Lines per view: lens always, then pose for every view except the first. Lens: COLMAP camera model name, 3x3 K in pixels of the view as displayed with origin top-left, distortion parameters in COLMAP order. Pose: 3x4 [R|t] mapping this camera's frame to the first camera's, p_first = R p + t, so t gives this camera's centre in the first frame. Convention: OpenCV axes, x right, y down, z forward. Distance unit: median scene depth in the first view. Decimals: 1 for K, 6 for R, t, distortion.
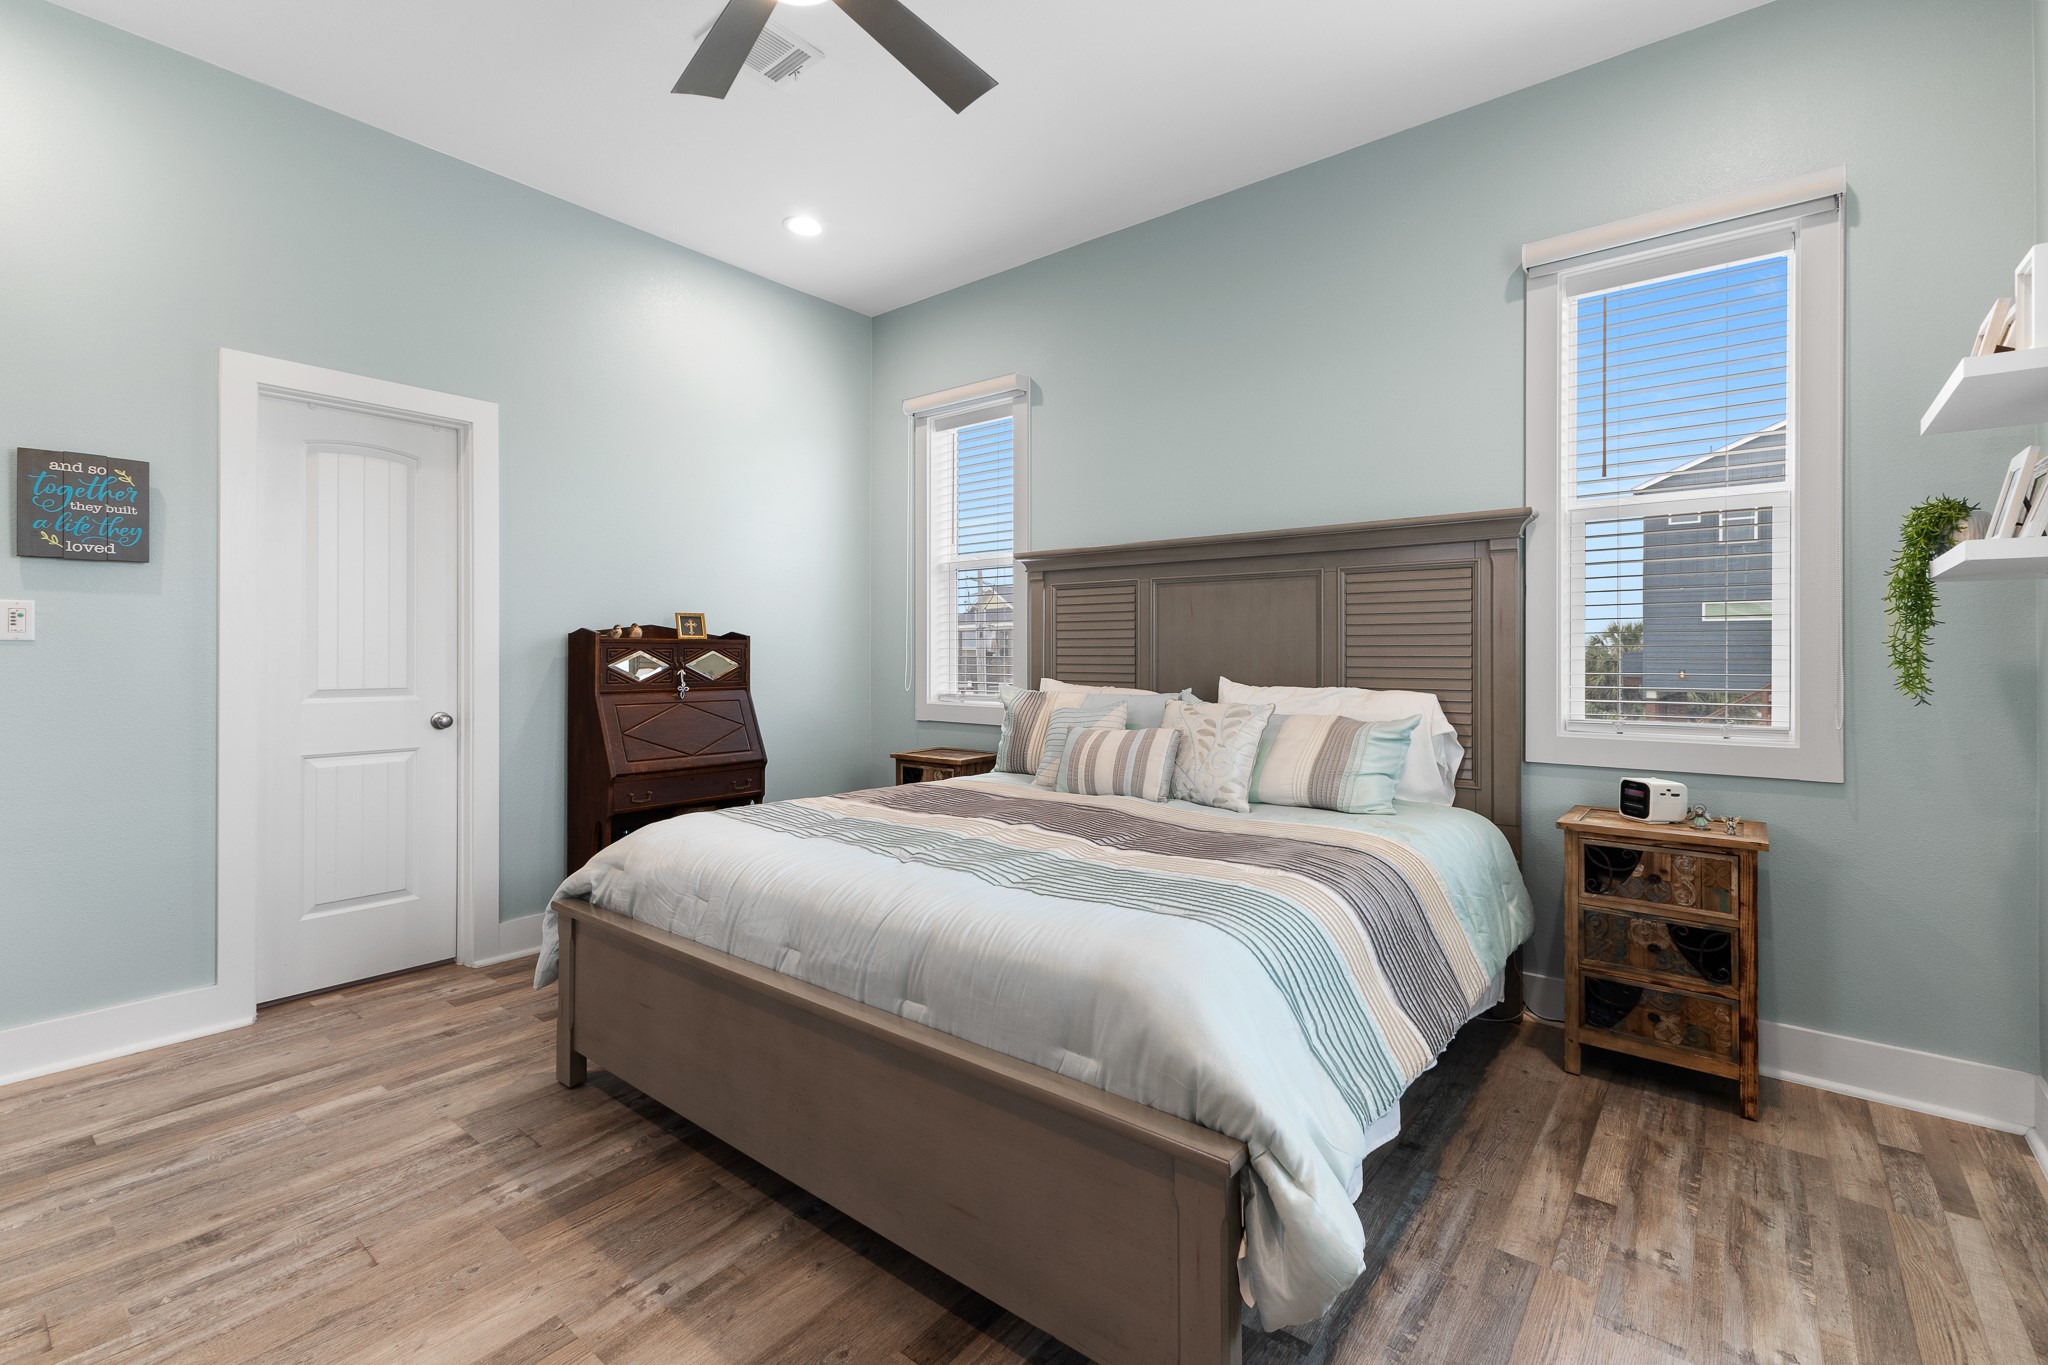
lens RADIAL K [[891.5, 0, 1020.5], [0, 891.5, 666.2], [0, 0, 1]] dist [0.008687, -0.000813]
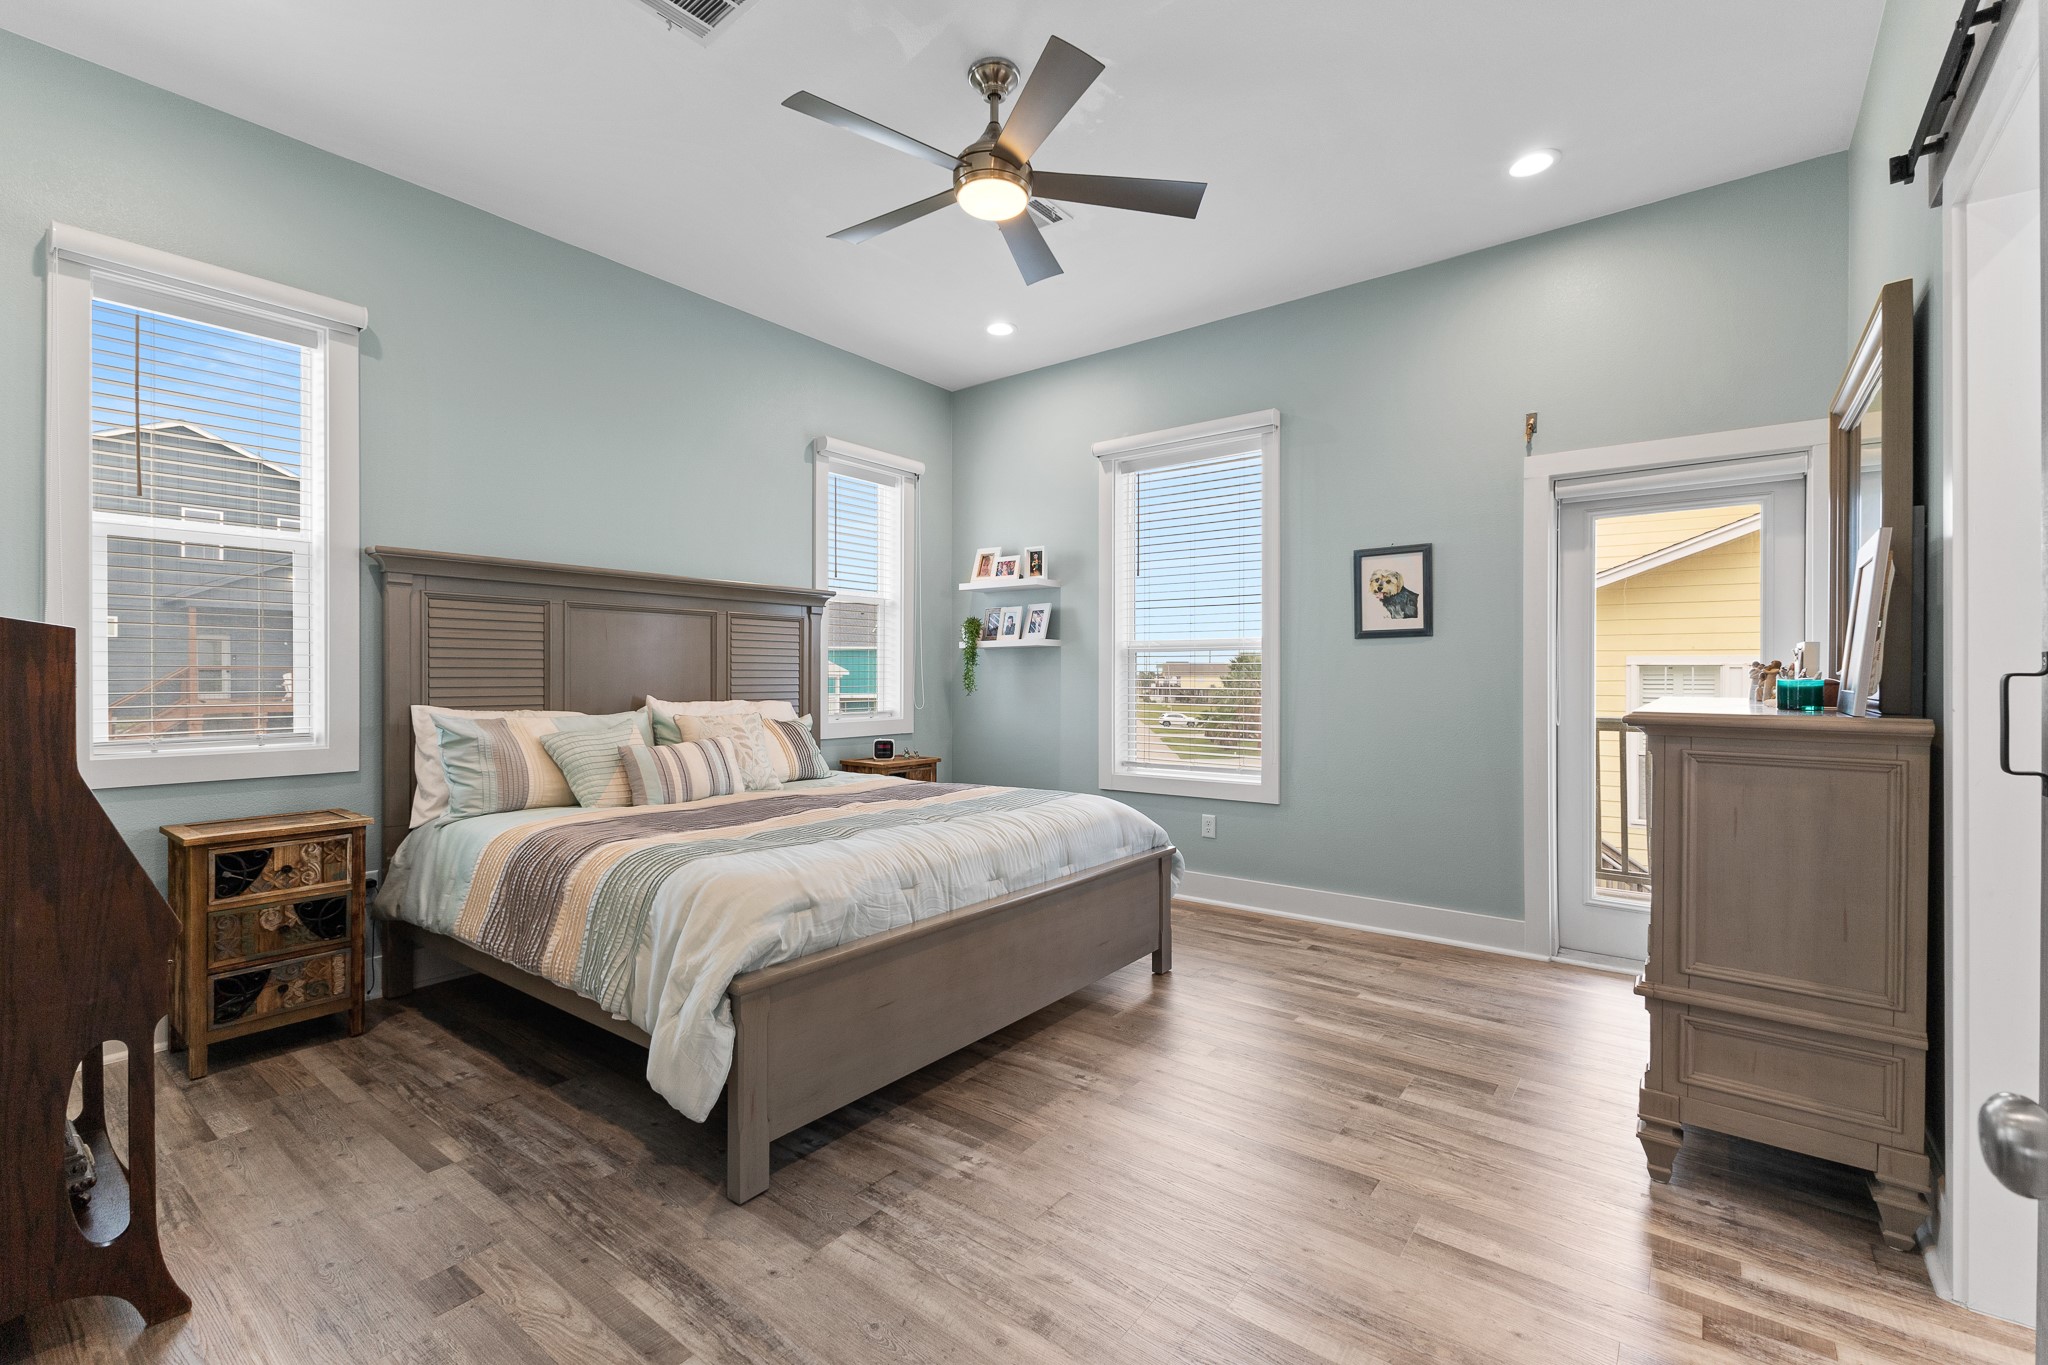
lens RADIAL K [[891.5, 0, 1016.8], [0, 891.5, 677.5], [0, 0, 1]] dist [0.008687, -0.000813]
pose [[-0.016598, -0.007314, 0.999835, -1.492369], [0.001176, 0.999972, 0.007335, -0.030057], [-0.999862, 0.001298, -0.016589, 0.846748]]
